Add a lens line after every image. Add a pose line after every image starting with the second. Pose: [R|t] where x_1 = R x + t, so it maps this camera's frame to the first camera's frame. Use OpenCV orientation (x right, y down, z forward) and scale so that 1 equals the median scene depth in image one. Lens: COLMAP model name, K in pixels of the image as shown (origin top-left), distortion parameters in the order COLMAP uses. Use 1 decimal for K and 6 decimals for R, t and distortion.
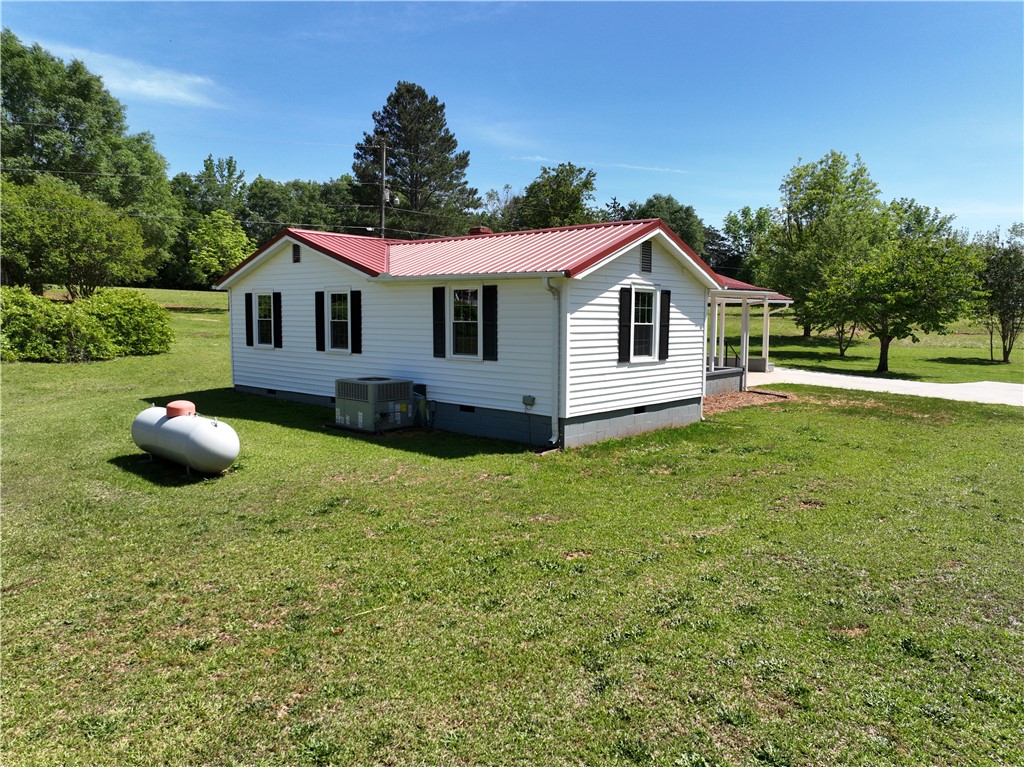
lens RADIAL K [[741.4, 0, 517.8], [0, 741.4, 384.1], [0, 0, 1]] dist [0.000213, 0.021377]
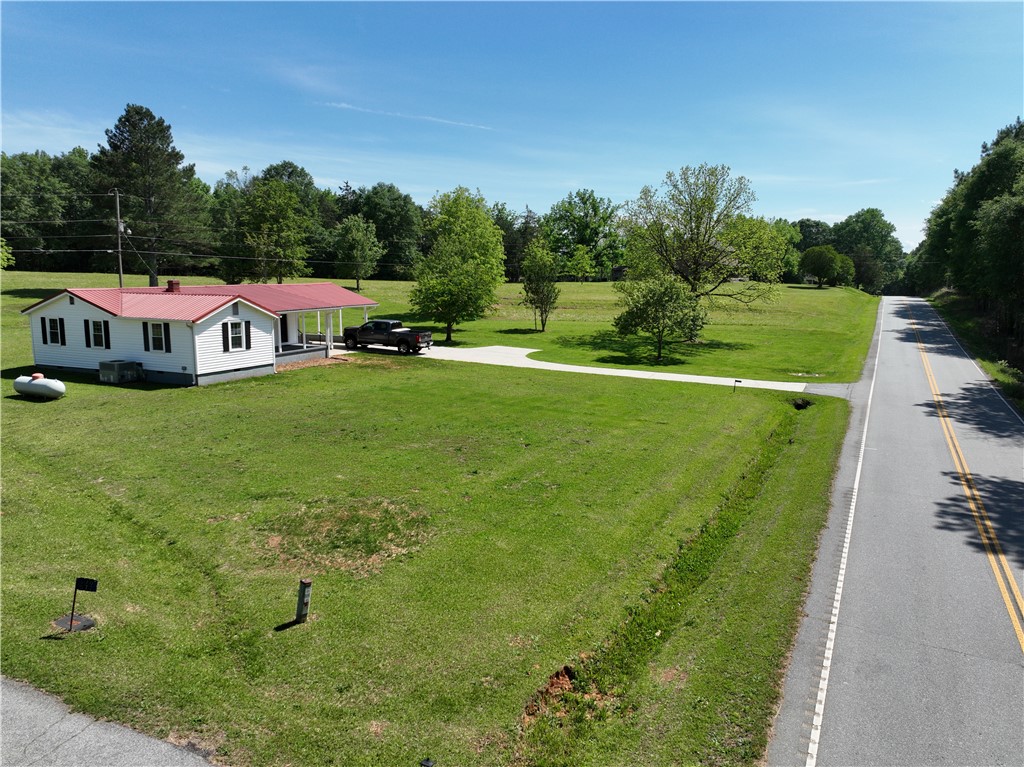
lens RADIAL K [[741.4, 0, 514.8], [0, 741.4, 385.6], [0, 0, 1]] dist [0.000213, 0.021377]
pose [[0.957049, -0.043918, 0.286580, 0.329205], [0.026503, 0.997574, 0.064368, -0.046943], [-0.288712, -0.054009, 0.955891, -1.593904]]
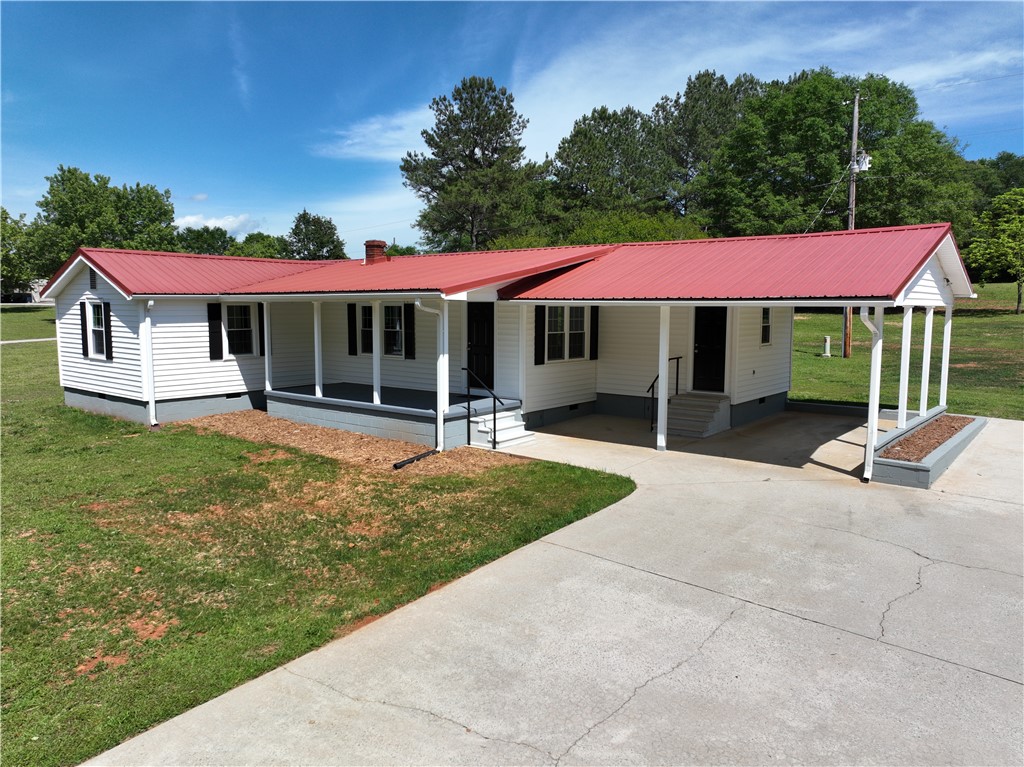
lens RADIAL K [[741.4, 0, 504.8], [0, 741.4, 382.8], [0, 0, 1]] dist [0.000213, 0.021377]
pose [[0.050335, 0.099761, -0.993737, 1.430422], [-0.102184, 0.990292, 0.094239, -0.175051], [0.993491, 0.096800, 0.060040, 1.565189]]
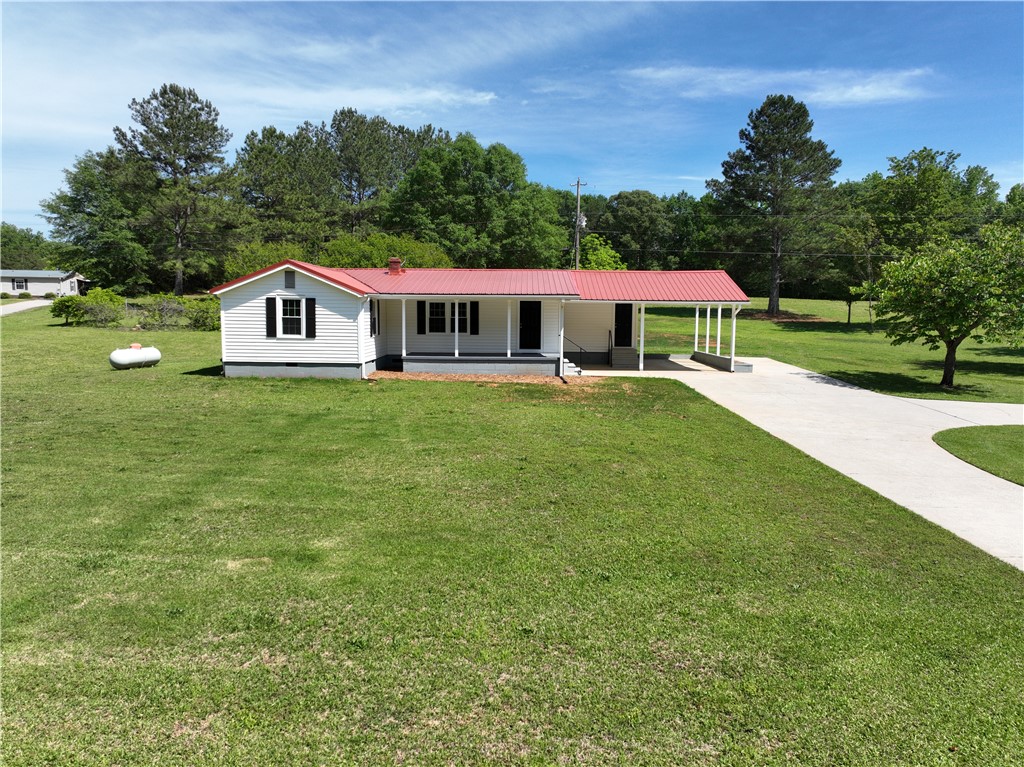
lens RADIAL K [[741.4, 0, 514.2], [0, 741.4, 389.7], [0, 0, 1]] dist [0.000213, 0.021377]
pose [[0.656707, 0.080860, -0.749799, 1.816732], [-0.078500, 0.996164, 0.038674, -0.016313], [0.750049, 0.033462, 0.660535, 0.209869]]
